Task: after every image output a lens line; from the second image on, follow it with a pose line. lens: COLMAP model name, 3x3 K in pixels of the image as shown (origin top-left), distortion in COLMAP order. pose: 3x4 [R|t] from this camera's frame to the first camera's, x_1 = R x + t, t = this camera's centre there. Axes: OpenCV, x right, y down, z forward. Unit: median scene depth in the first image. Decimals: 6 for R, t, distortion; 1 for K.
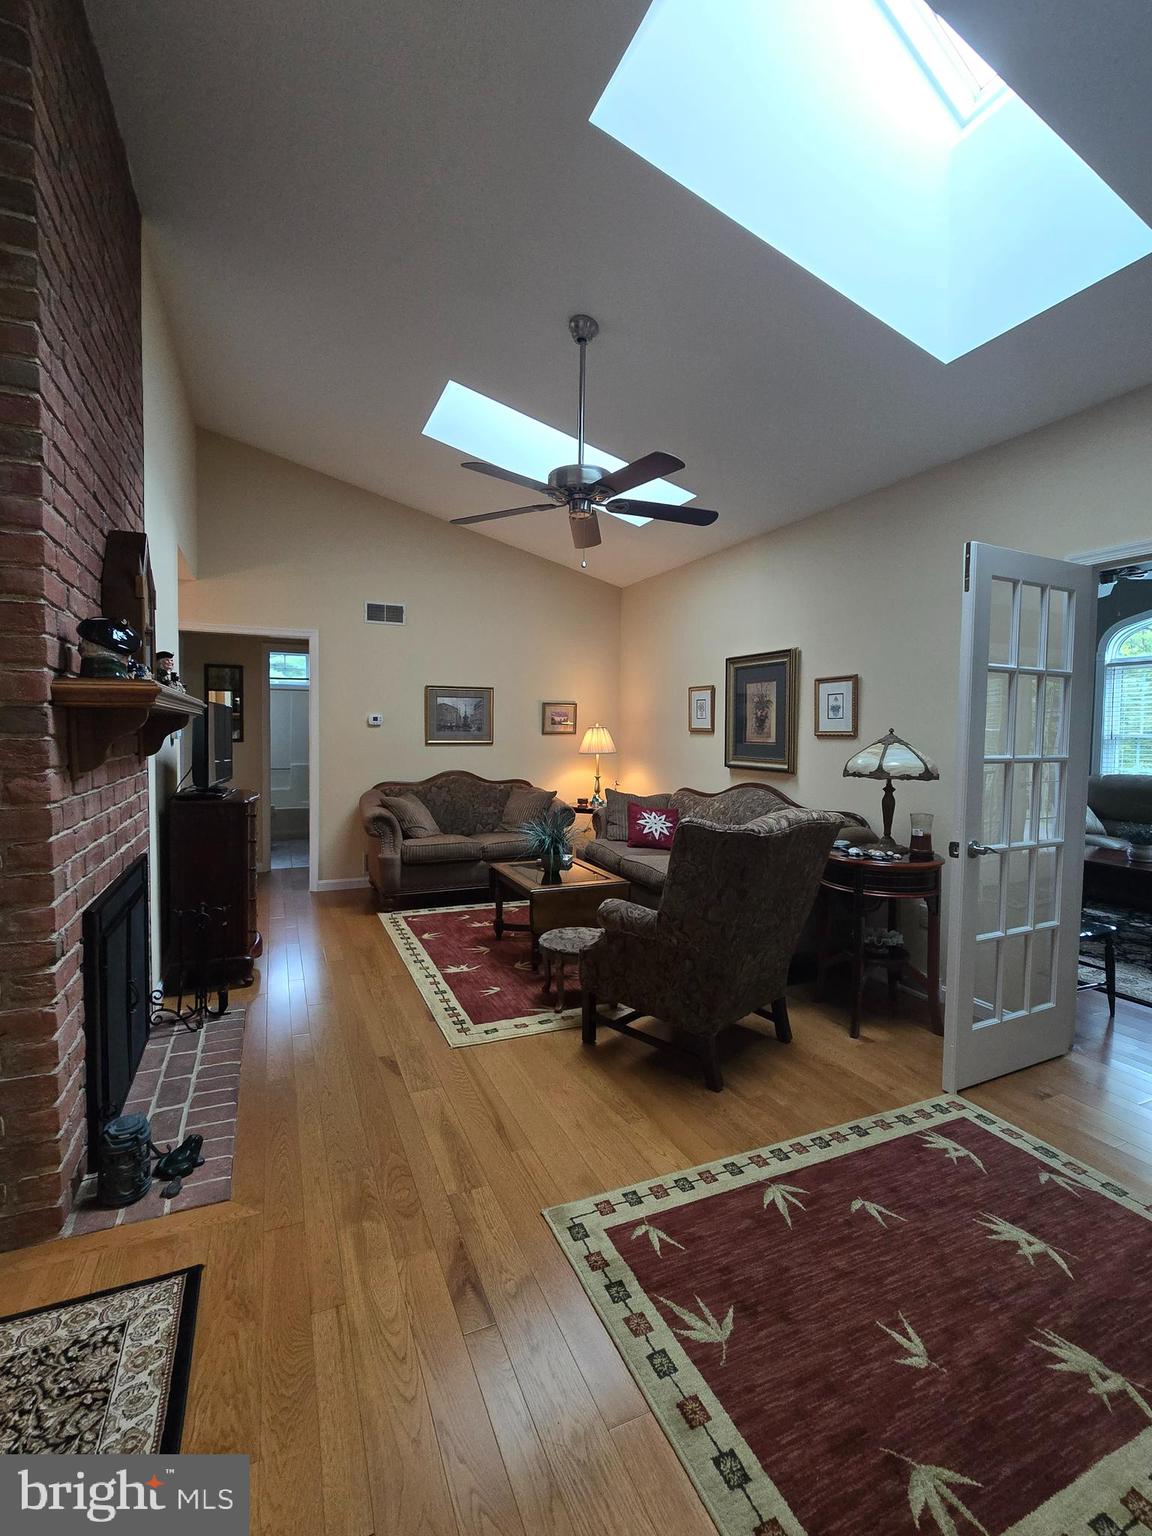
lens RADIAL K [[684.8, 0, 583.0], [0, 684.8, 766.1], [0, 0, 1]] dist [-0.008982, 0.002330]
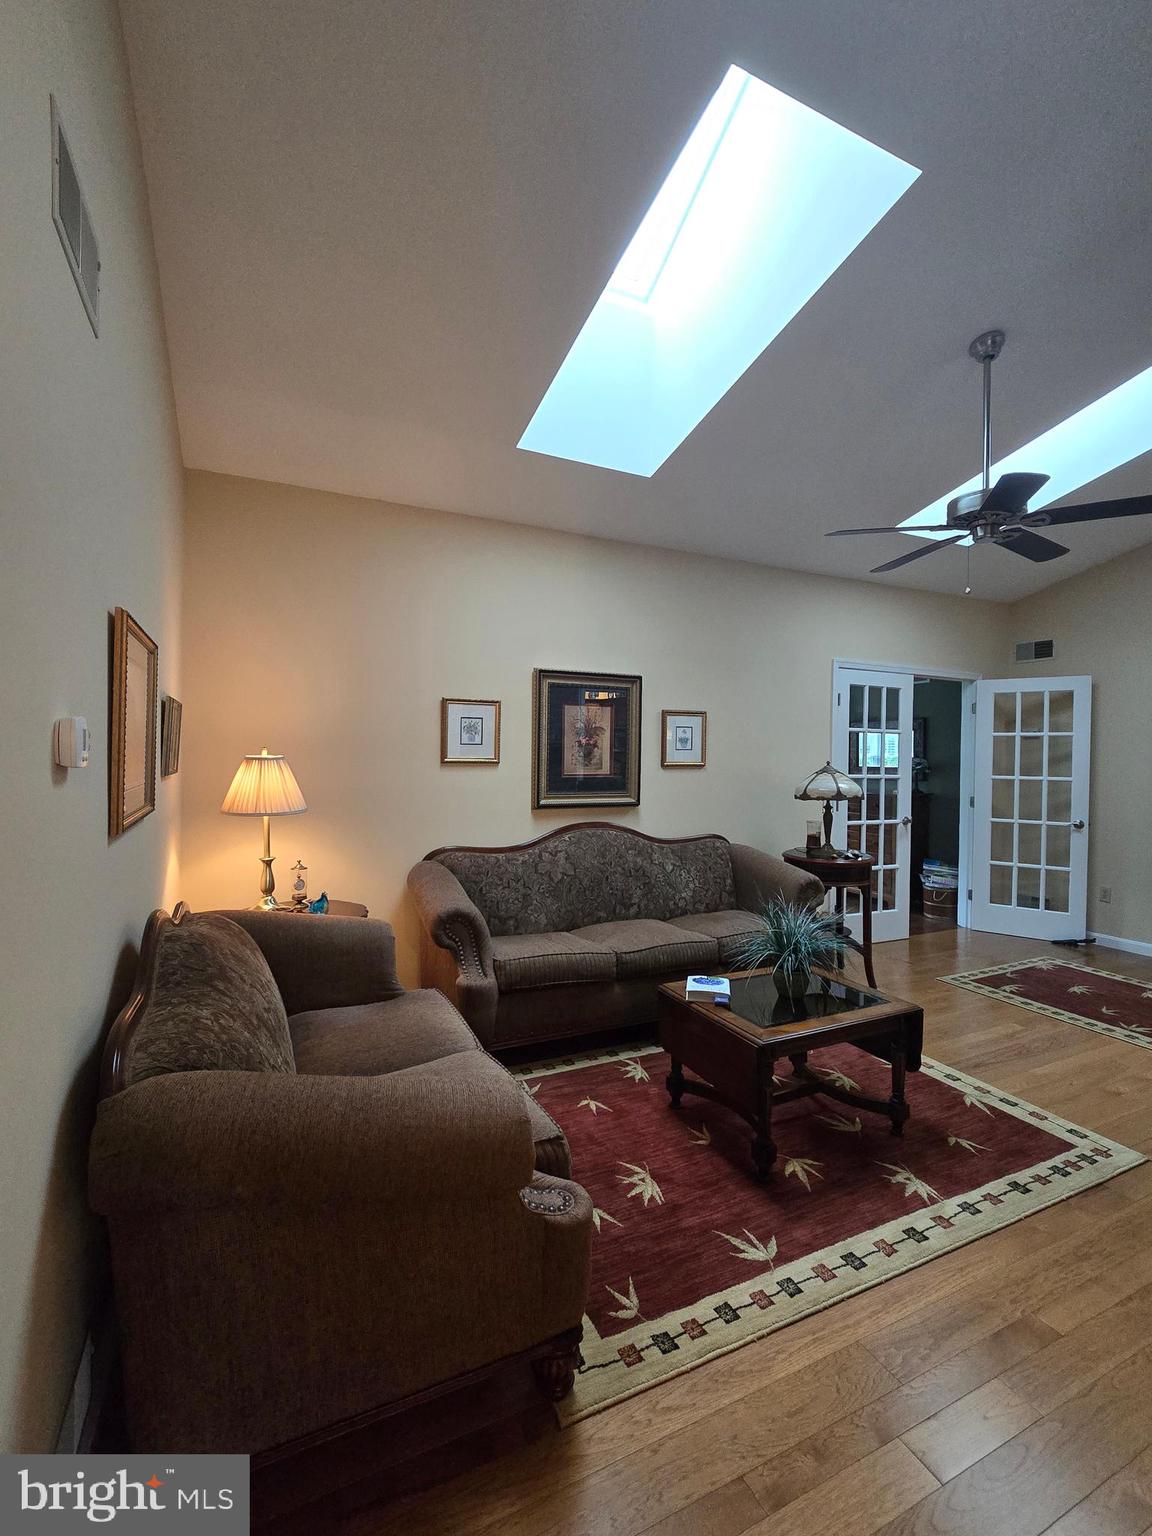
lens RADIAL K [[684.8, 0, 575.1], [0, 684.8, 761.3], [0, 0, 1]] dist [-0.008982, 0.002330]
pose [[-0.018305, -0.022235, 0.999585, -0.650309], [0.044268, 0.998754, 0.023027, -0.078004], [-0.998852, 0.044671, -0.017298, 1.106739]]
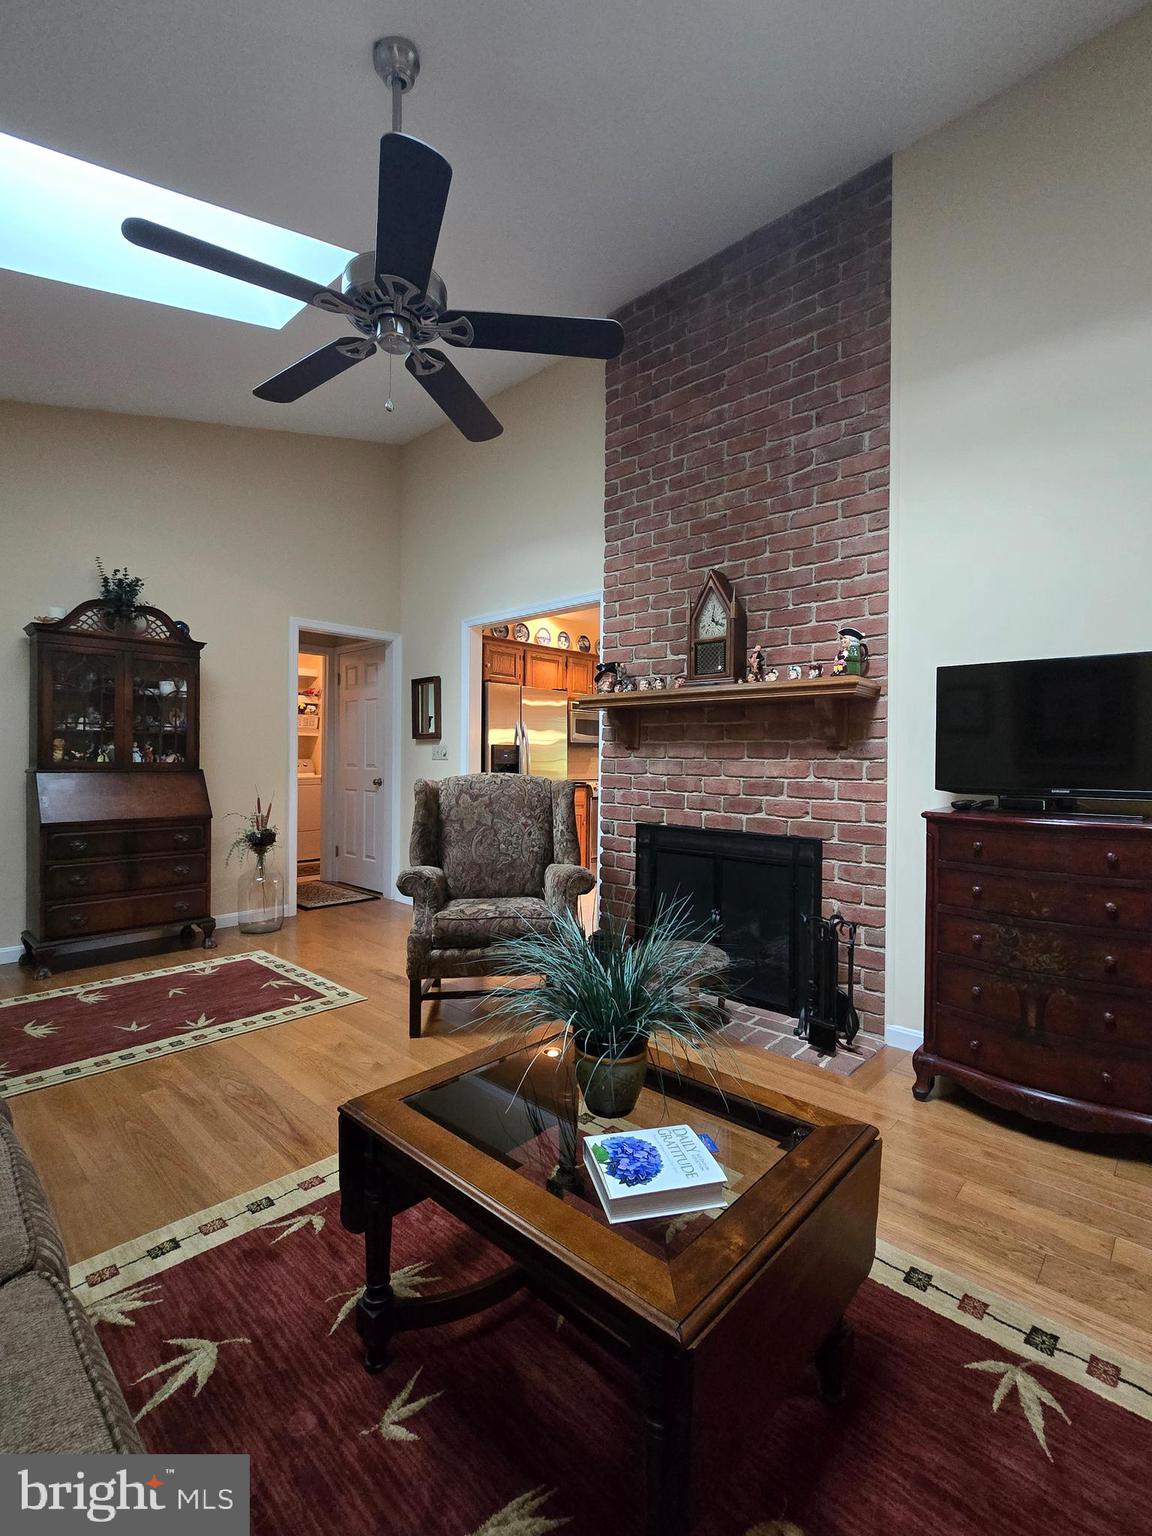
lens RADIAL K [[684.8, 0, 576.1], [0, 684.8, 762.1], [0, 0, 1]] dist [-0.008982, 0.002330]
pose [[-0.923353, -0.020300, -0.383415, 0.052462], [-0.042091, 0.997935, 0.048528, -0.011414], [0.381638, 0.060947, -0.922300, 1.168344]]
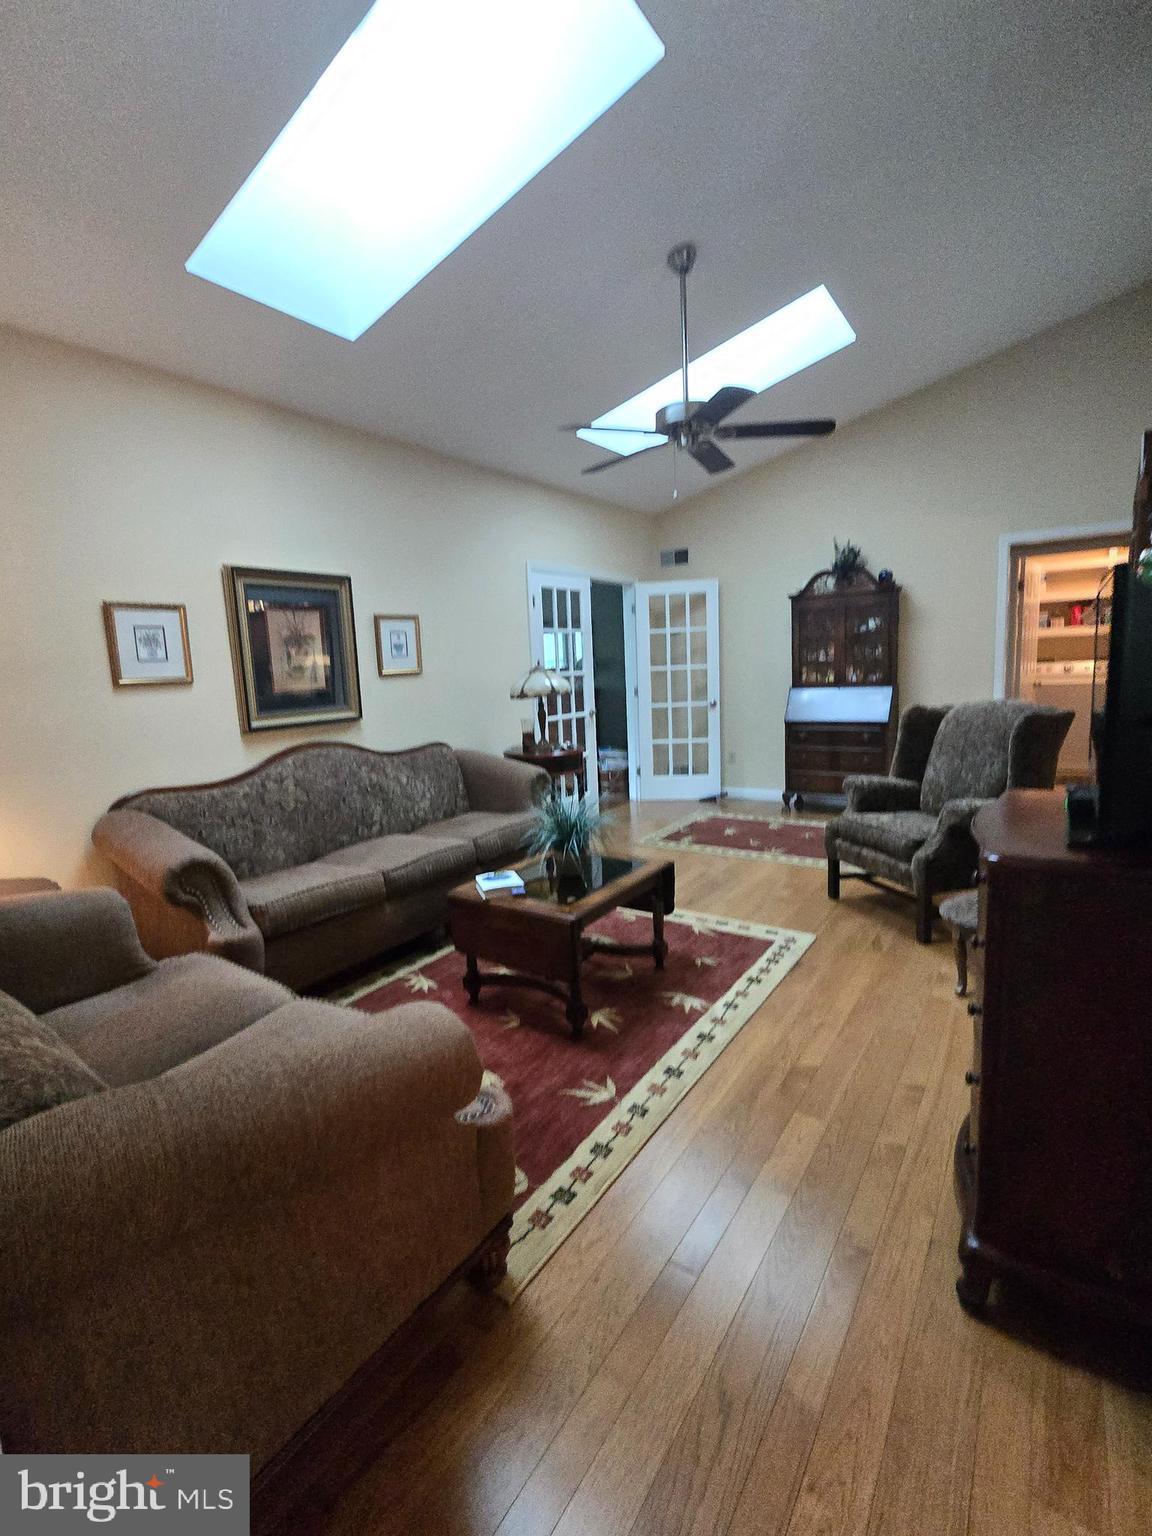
lens RADIAL K [[684.8, 0, 570.7], [0, 684.8, 767.7], [0, 0, 1]] dist [-0.008982, 0.002330]
pose [[-0.503622, -0.118005, 0.855827, -0.603121], [0.090357, 0.977999, 0.188023, -0.071292], [-0.859186, 0.172022, -0.481880, 1.209778]]
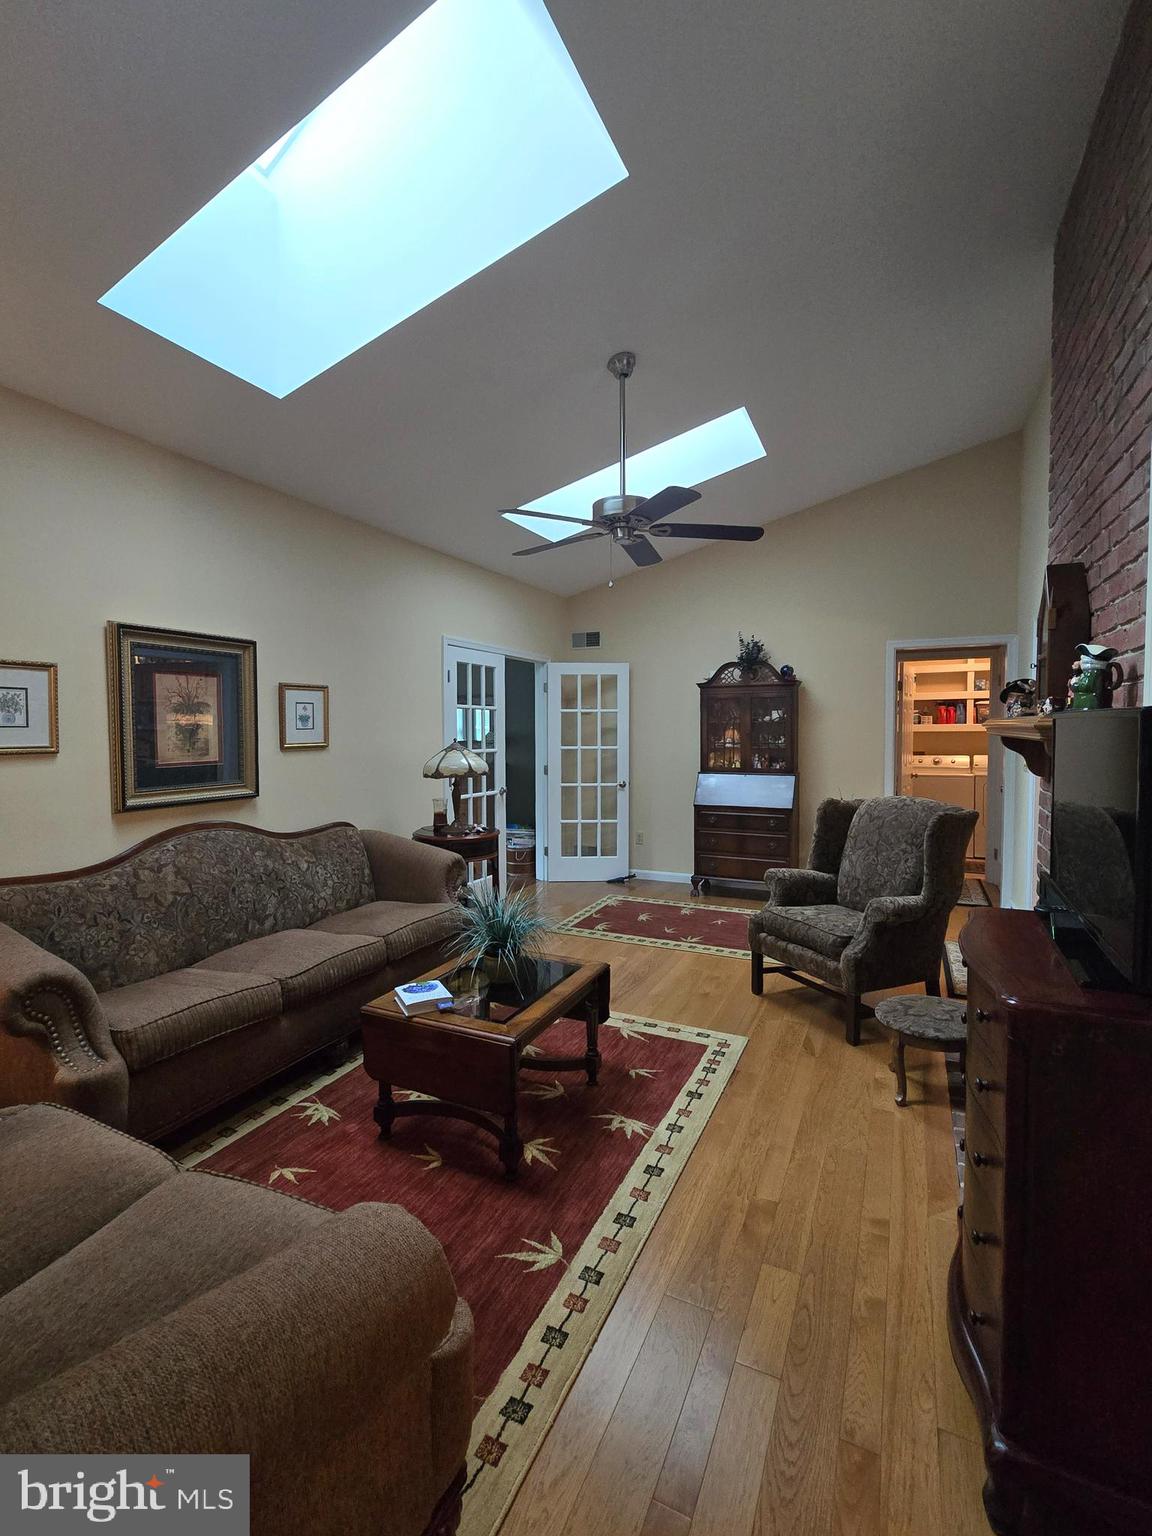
lens RADIAL K [[684.8, 0, 574.1], [0, 684.8, 763.2], [0, 0, 1]] dist [-0.008982, 0.002330]
pose [[-0.638481, -0.048375, 0.768116, -0.543684], [0.039218, 0.994681, 0.095243, -0.091073], [-0.768638, 0.090935, -0.633187, 1.221492]]
